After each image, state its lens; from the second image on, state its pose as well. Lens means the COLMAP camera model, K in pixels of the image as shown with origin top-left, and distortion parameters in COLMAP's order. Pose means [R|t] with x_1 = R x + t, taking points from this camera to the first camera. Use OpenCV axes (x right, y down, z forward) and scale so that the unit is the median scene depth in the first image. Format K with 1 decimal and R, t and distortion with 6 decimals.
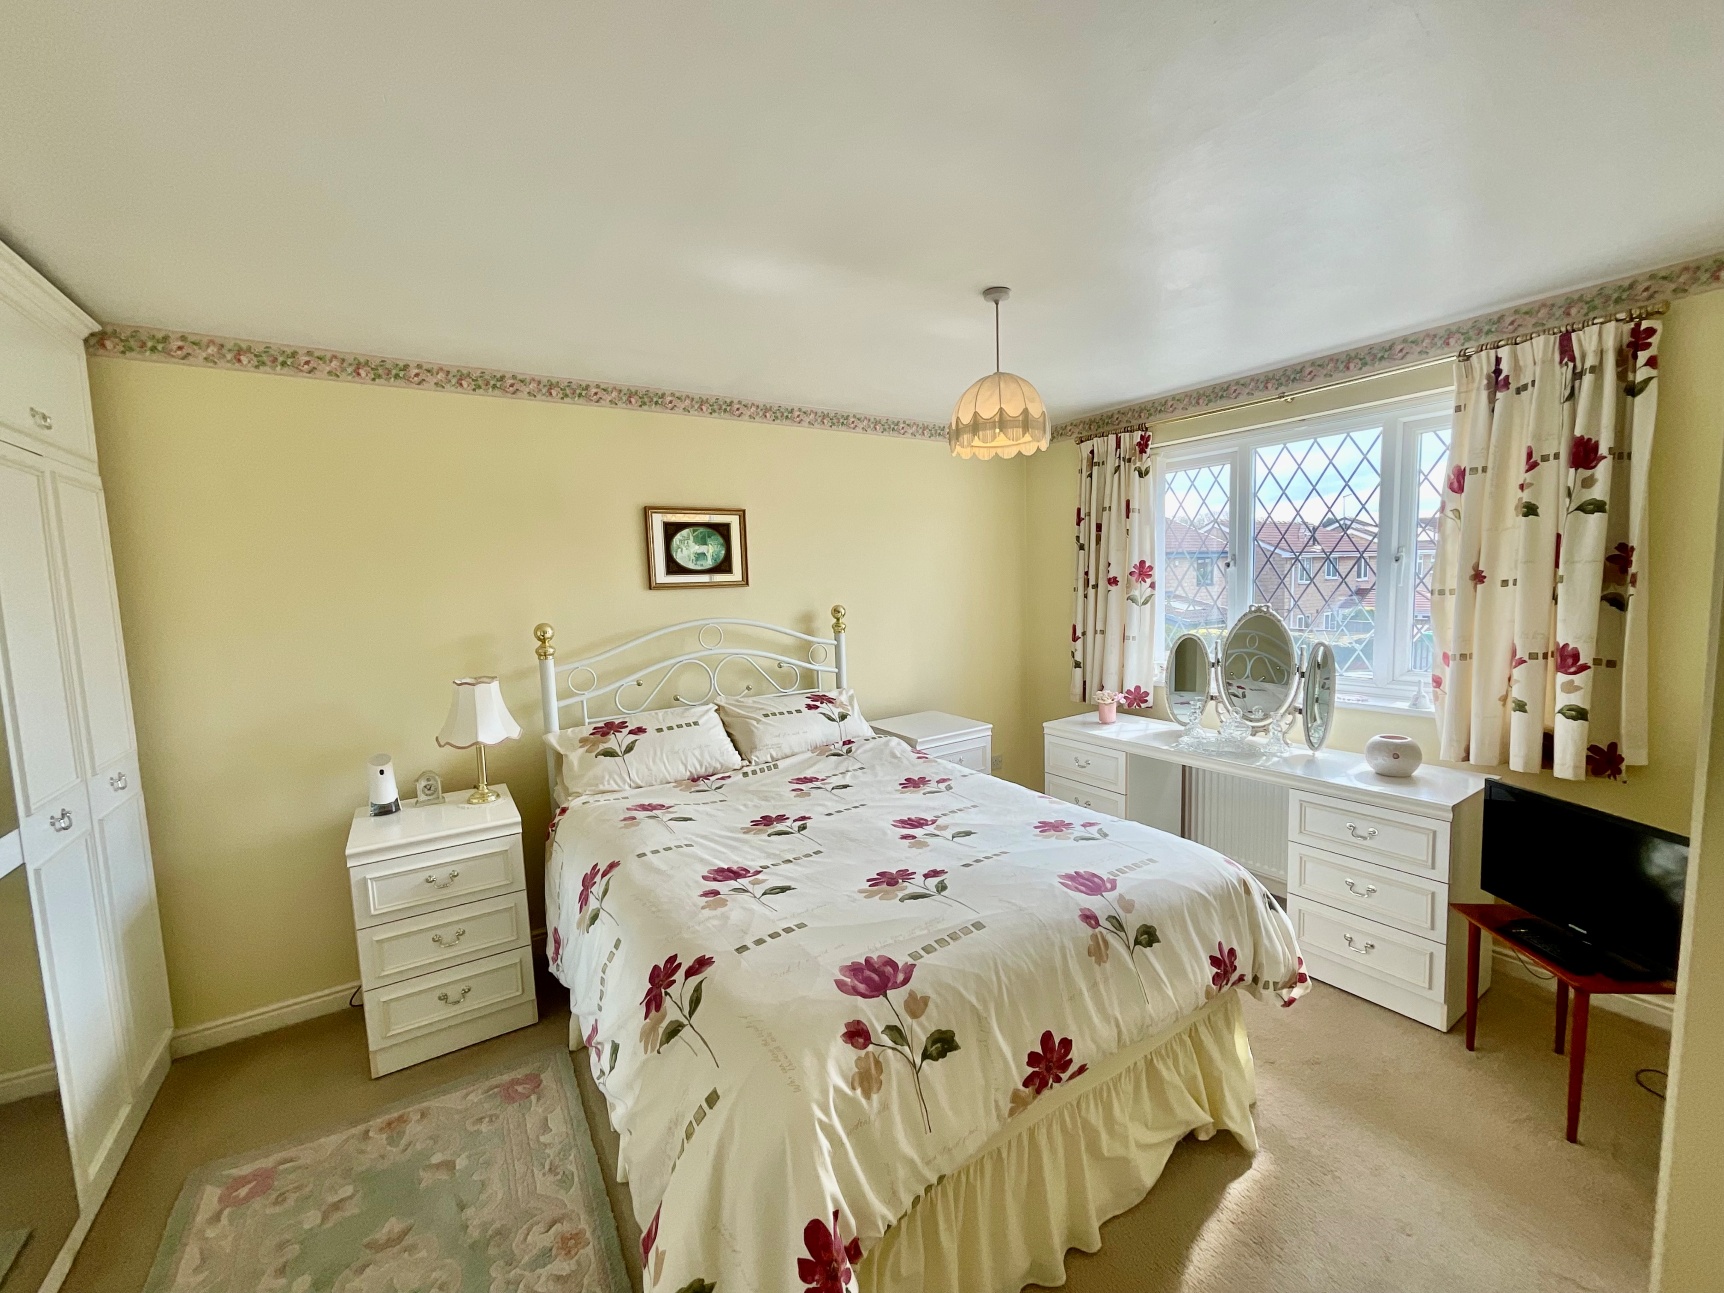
lens RADIAL K [[699.1, 0, 868.8], [0, 699.1, 646.9], [0, 0, 1]] dist [0.002646, 0.000800]
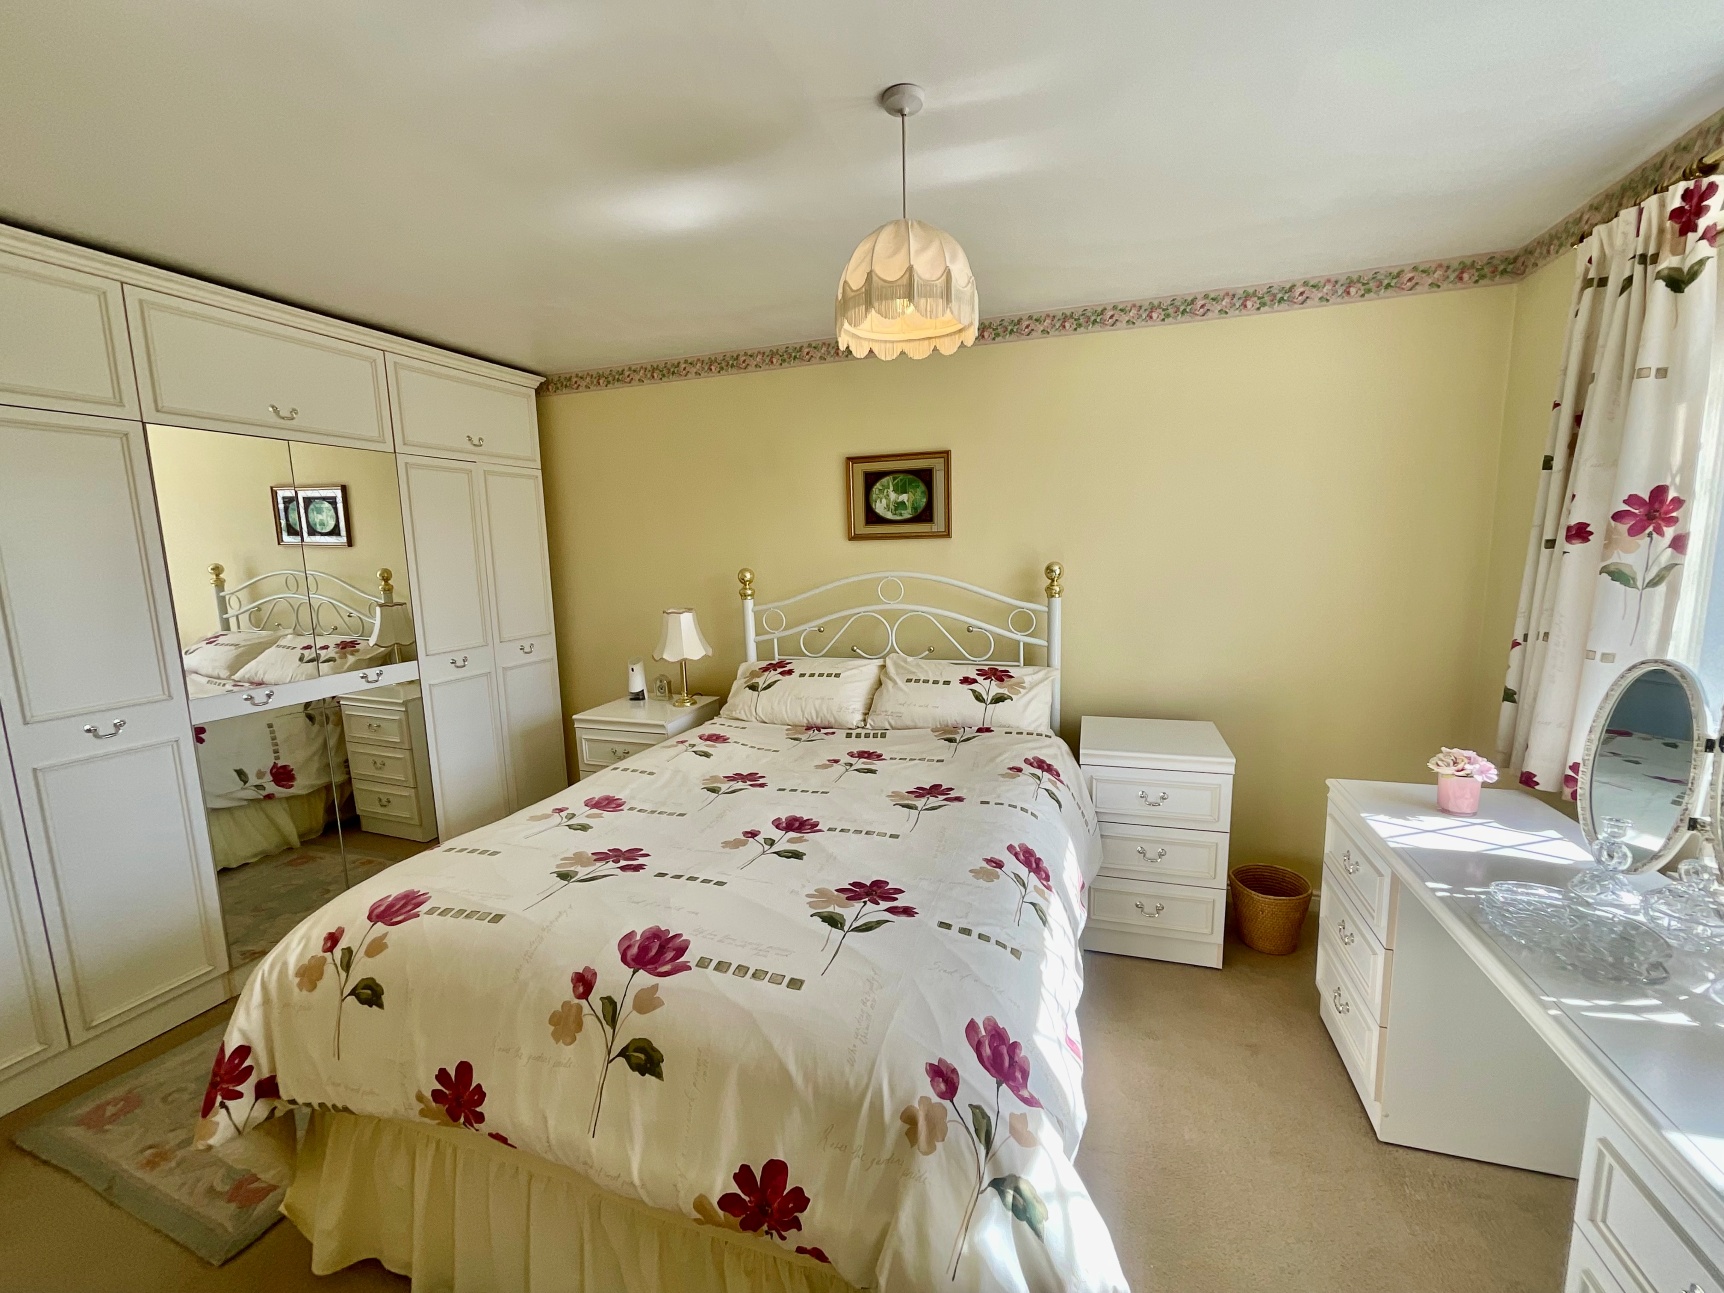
lens RADIAL K [[701.5, 0, 862.0], [0, 701.5, 646.5], [0, 0, 1]] dist [-0.003519, 0.000179]
pose [[0.606225, 0.129557, -0.784669, 0.597596], [-0.073654, 0.991548, 0.106811, -0.044328], [0.791875, -0.006958, 0.610644, 0.443878]]
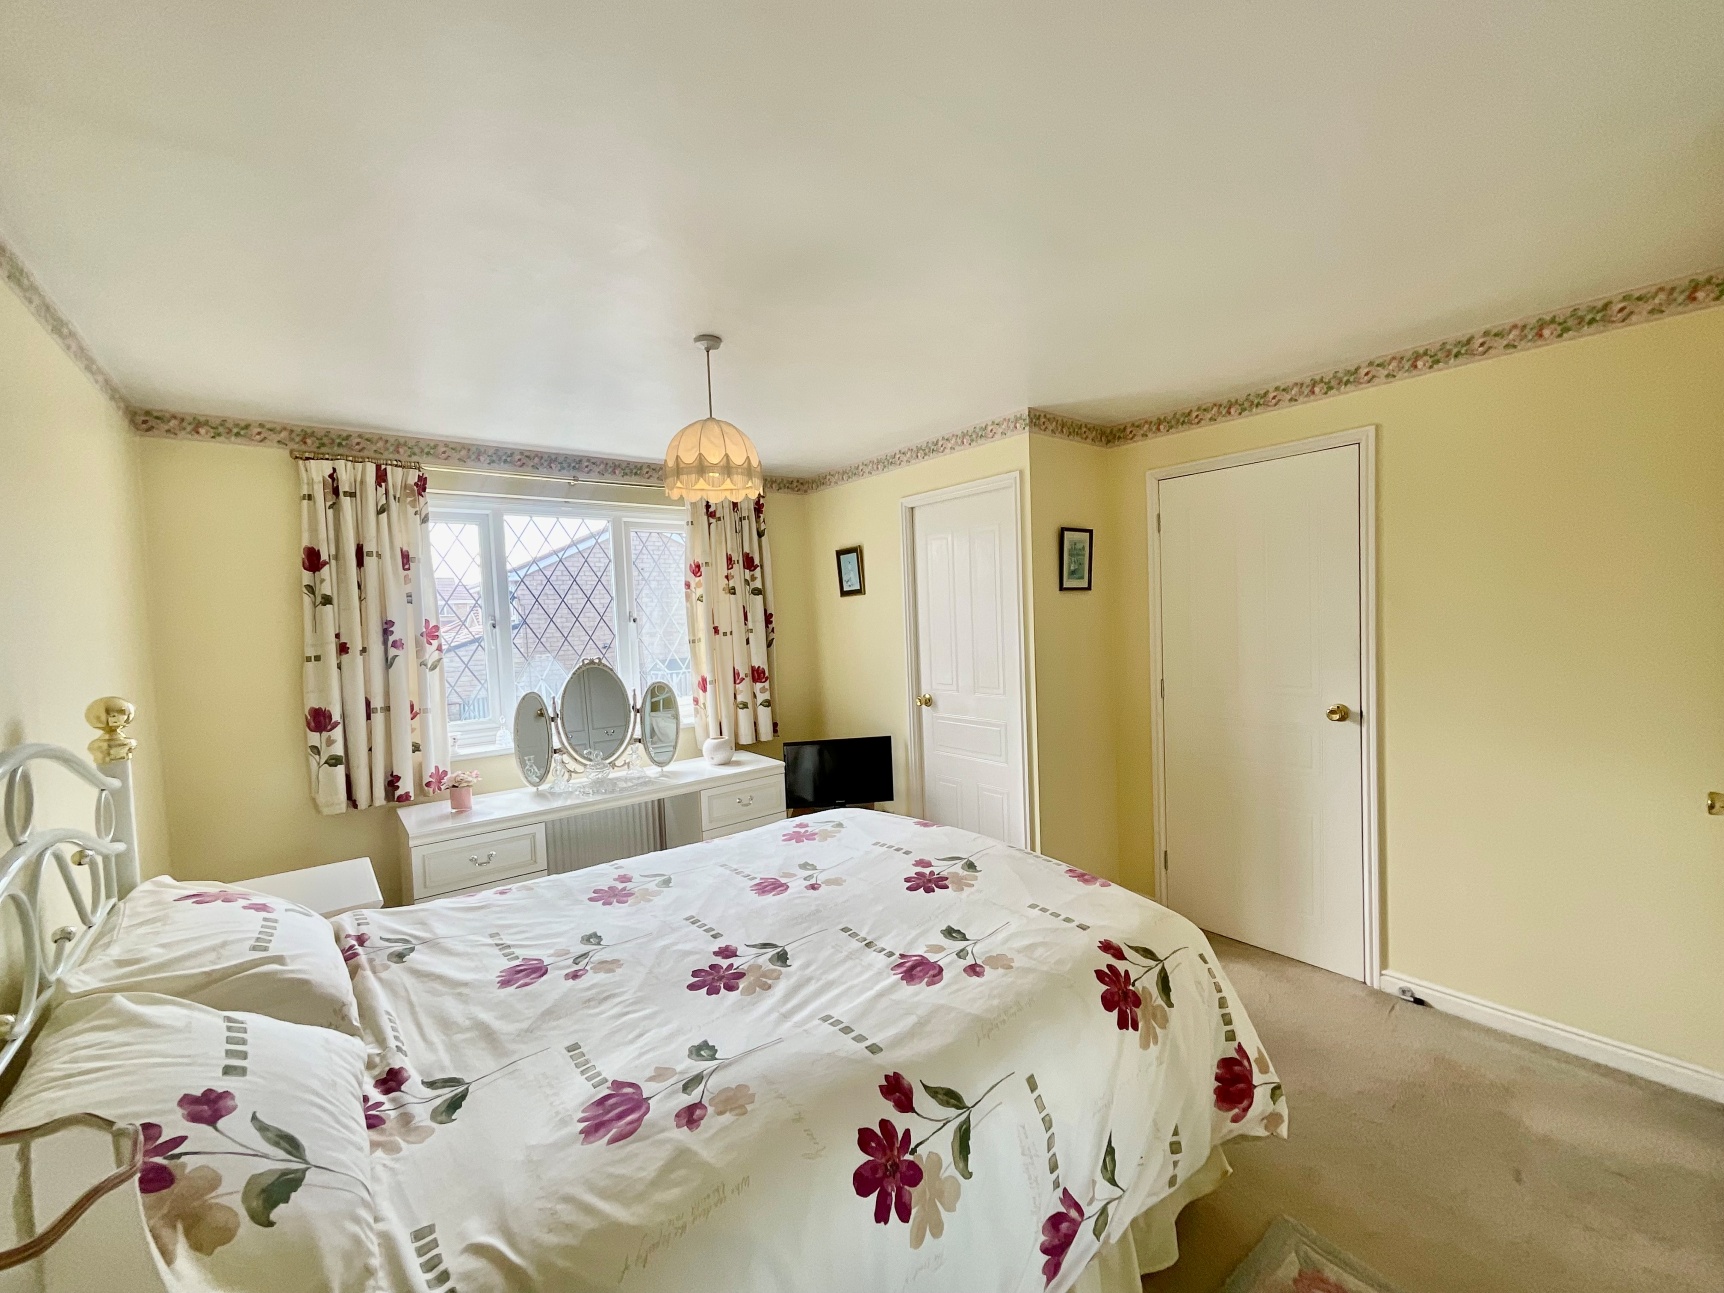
lens RADIAL K [[692.4, 0, 861.6], [0, 692.4, 652.8], [0, 0, 1]] dist [-0.001284, 0.000147]
pose [[-0.080157, -0.018782, 0.996605, -0.667209], [0.139595, 0.989758, 0.029881, -0.045892], [-0.986959, 0.141516, -0.076714, 0.732394]]
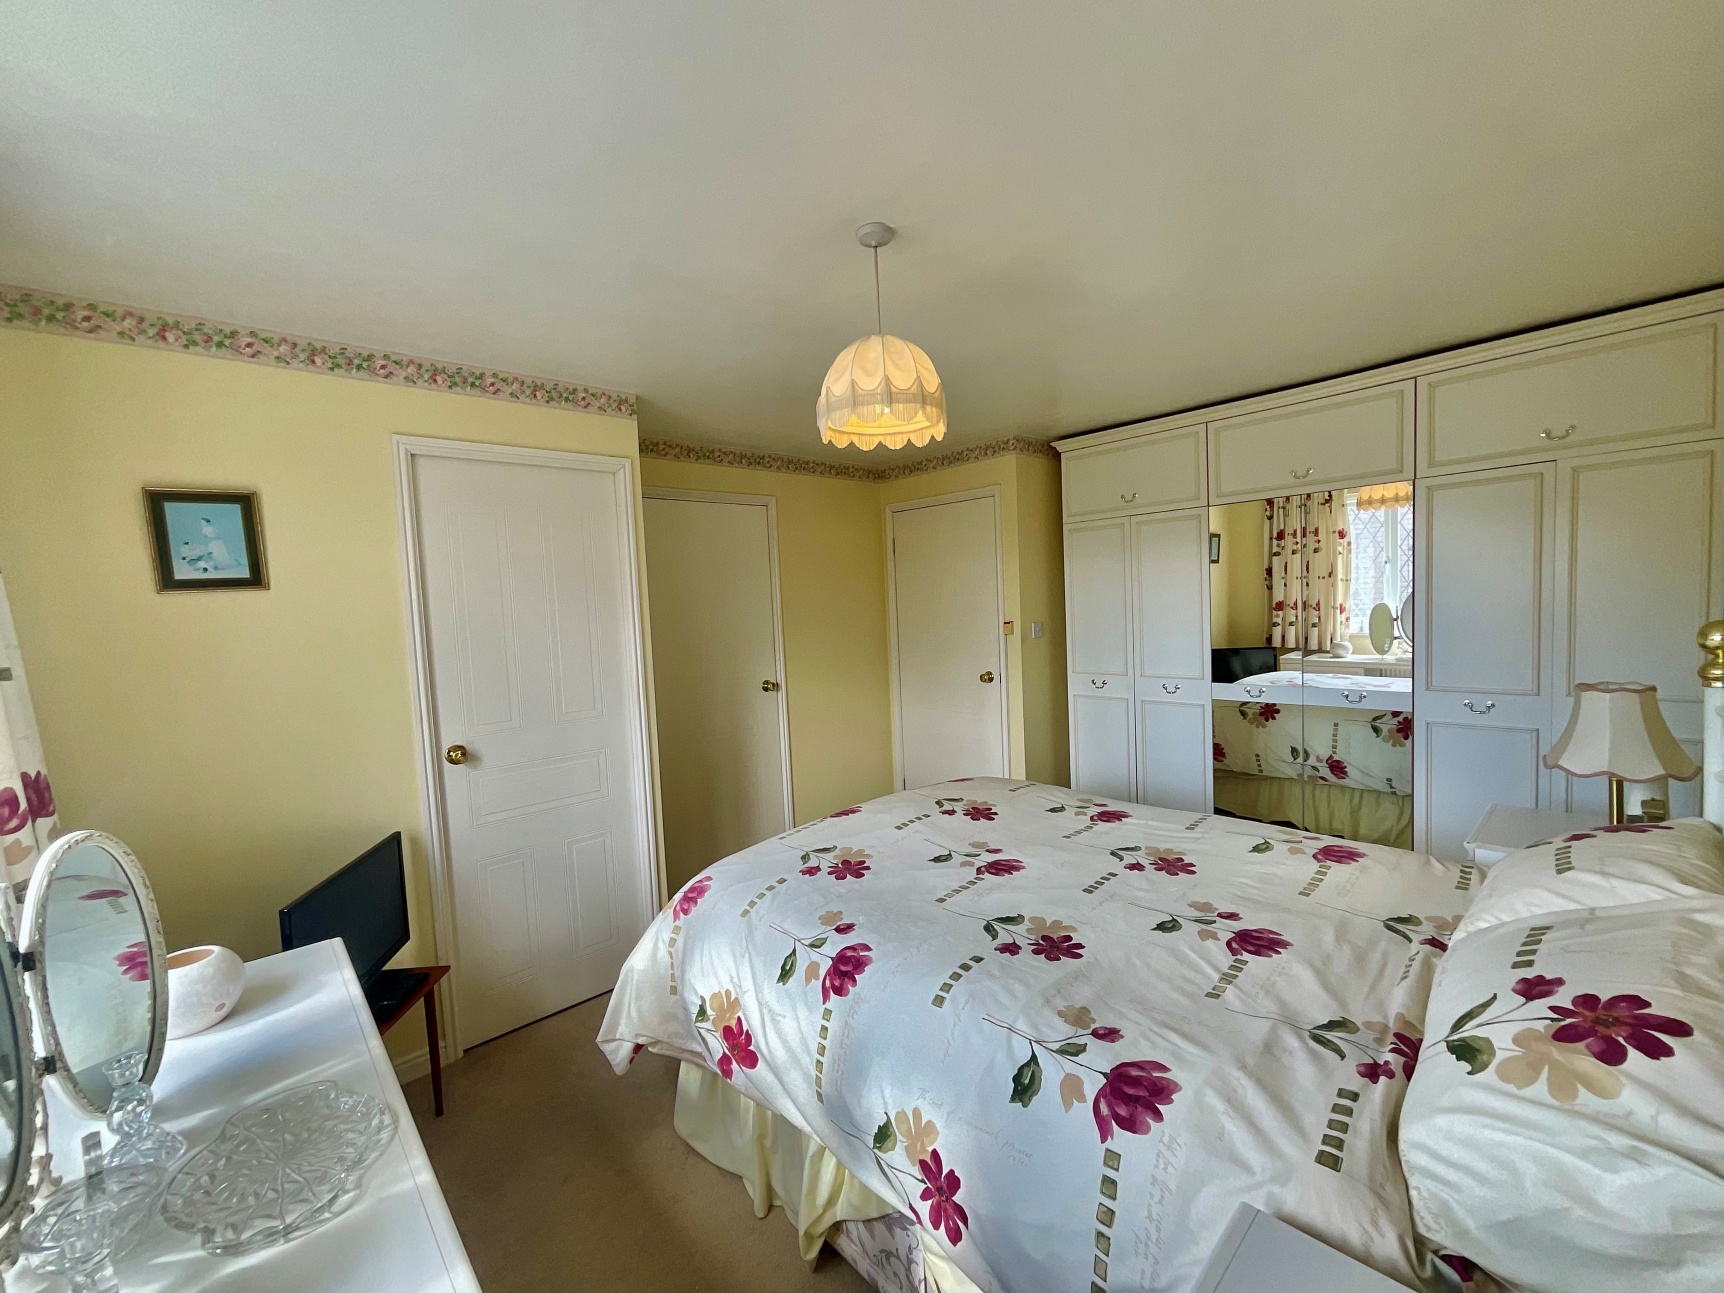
lens RADIAL K [[692.4, 0, 861.6], [0, 692.4, 652.8], [0, 0, 1]] dist [-0.001284, 0.000147]
pose [[-0.985955, 0.086887, -0.142628, 0.275038], [0.061613, 0.983008, 0.172916, -0.145681], [0.155229, 0.161699, -0.974555, 1.440954]]
